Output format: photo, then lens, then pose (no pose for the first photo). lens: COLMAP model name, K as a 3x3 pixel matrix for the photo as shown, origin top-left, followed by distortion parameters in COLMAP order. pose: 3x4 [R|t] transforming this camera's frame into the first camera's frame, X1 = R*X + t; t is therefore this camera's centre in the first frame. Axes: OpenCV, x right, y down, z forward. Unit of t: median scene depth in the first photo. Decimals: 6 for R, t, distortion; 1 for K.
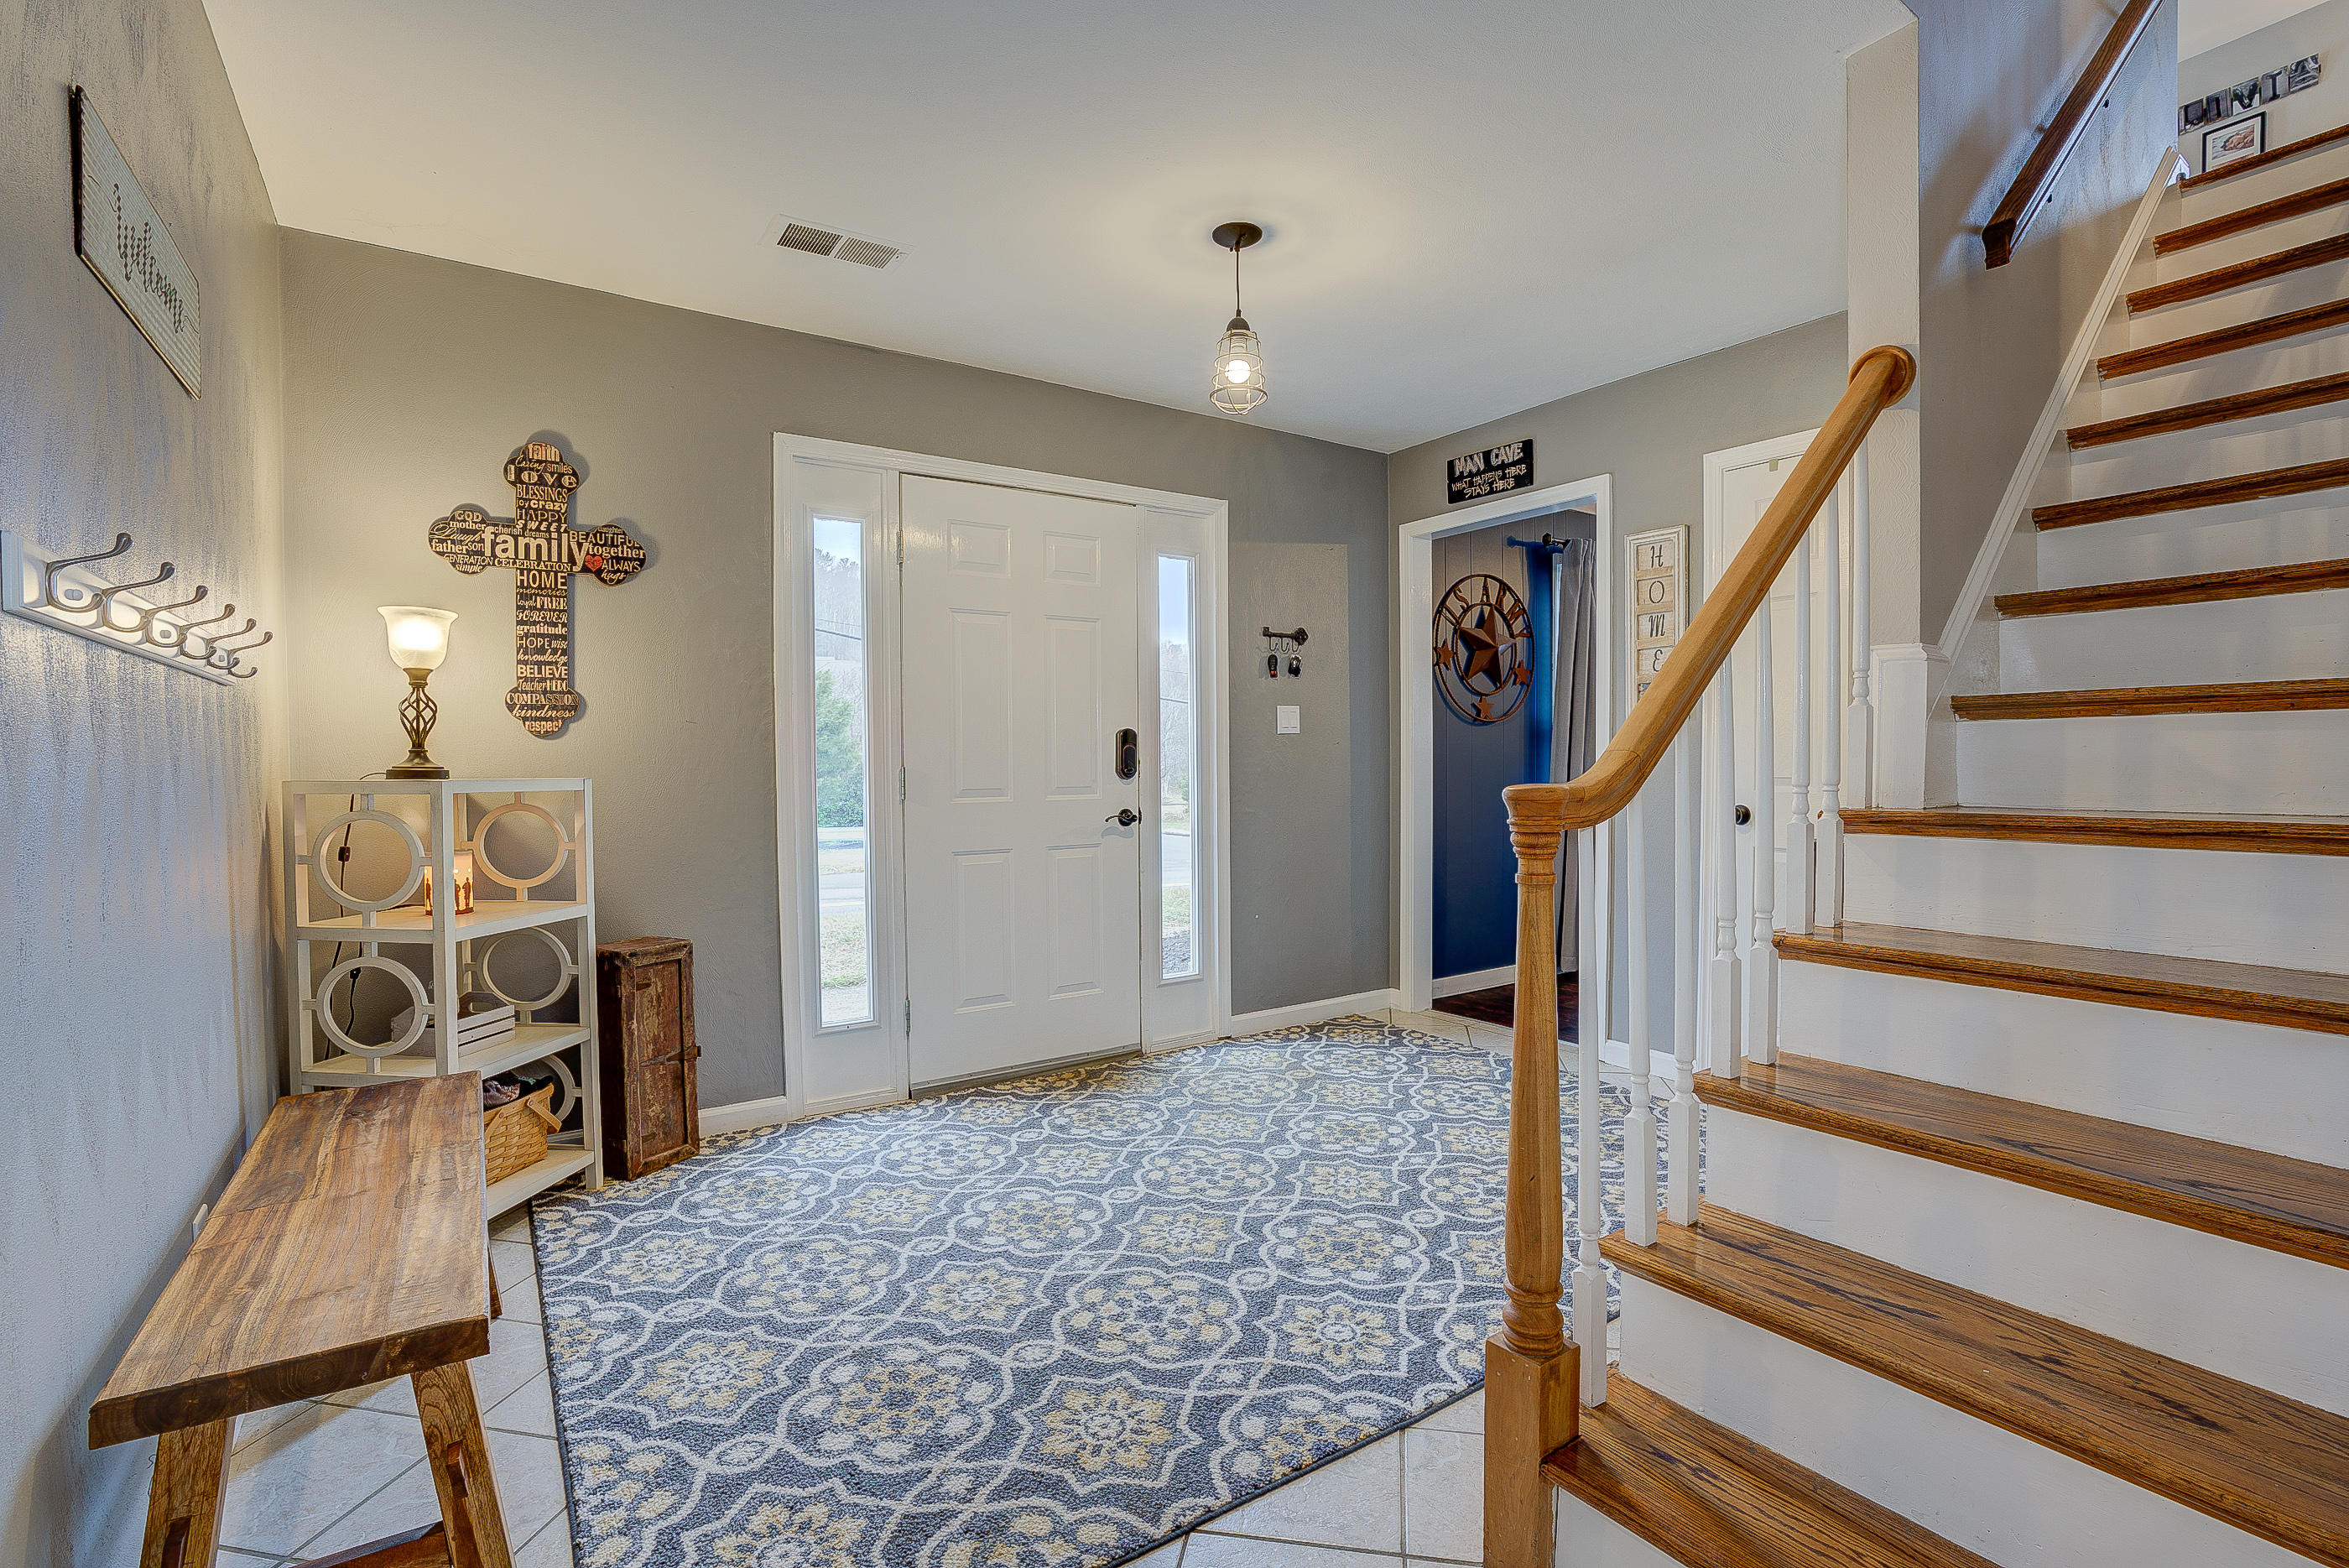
lens RADIAL K [[1083.5, 0, 1182.1], [0, 1083.5, 791.6], [0, 0, 1]] dist [-0.071919, 0.028288]
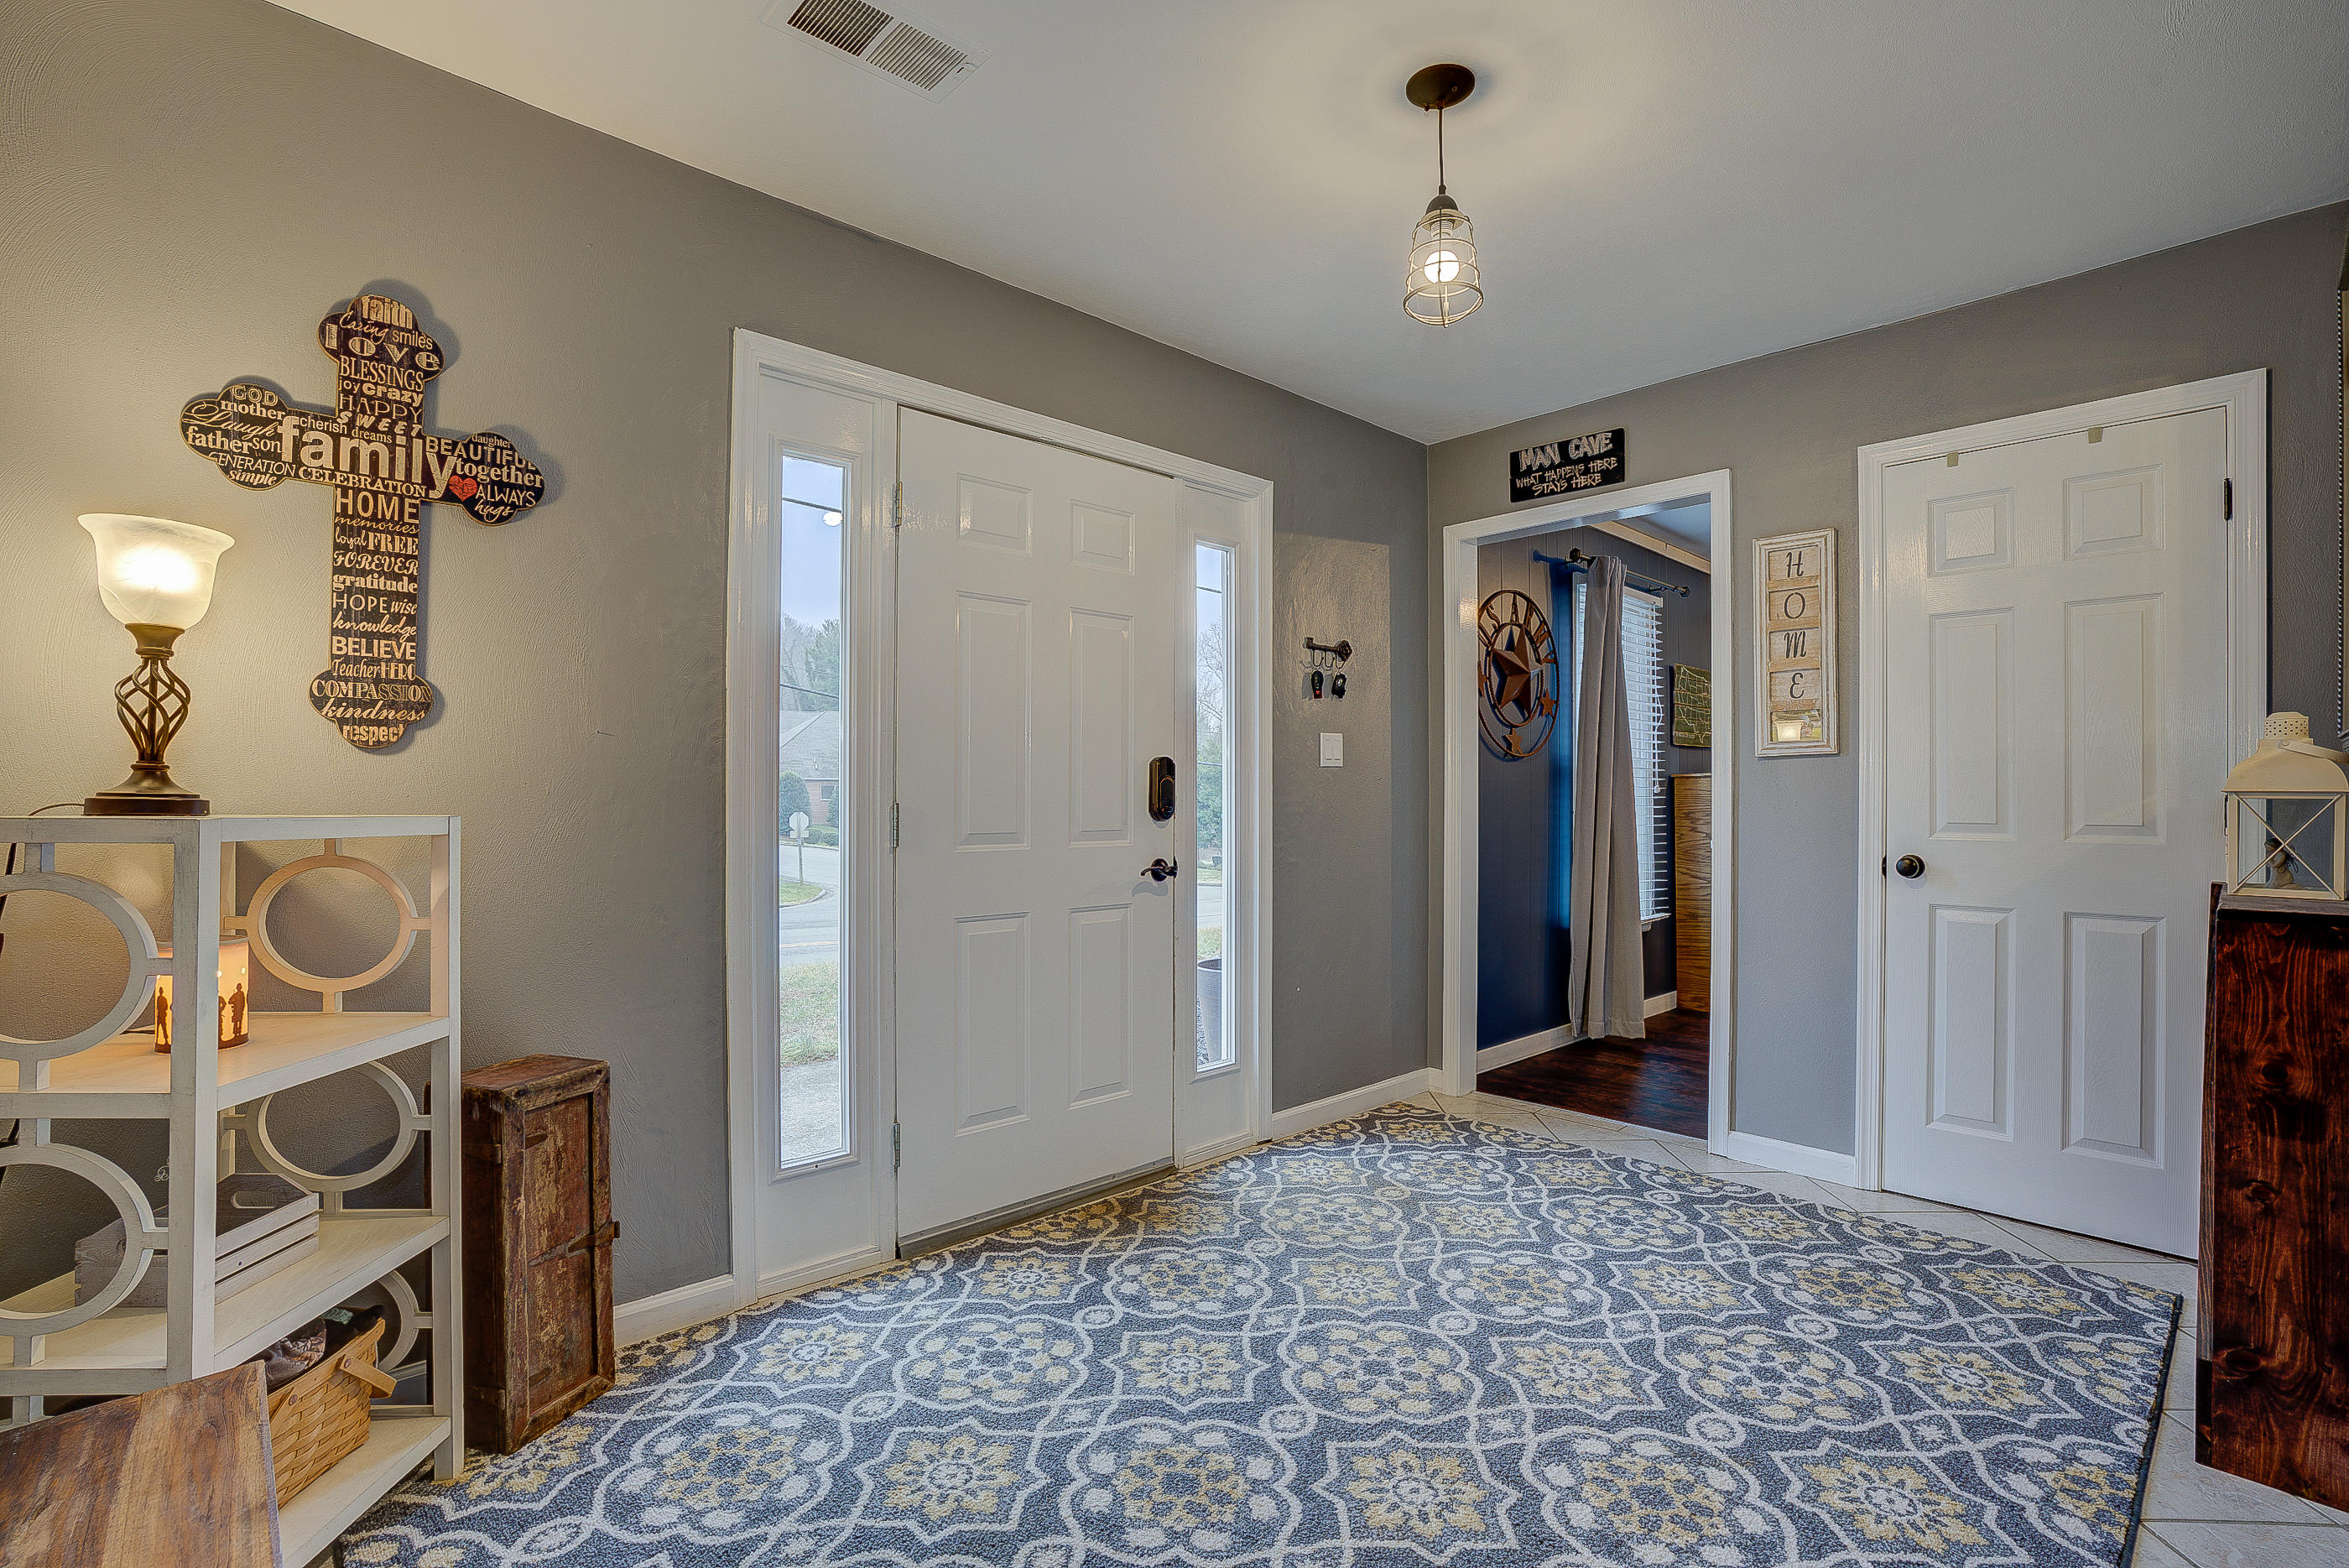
lens RADIAL K [[1082.0, 0, 1171.1], [0, 1082.0, 792.1], [0, 0, 1]] dist [-0.068231, 0.028273]
pose [[0.988120, 0.009931, 0.153362, -0.224224], [-0.004481, 0.999348, -0.035837, -0.005760], [-0.153617, 0.034724, 0.987520, 0.301617]]
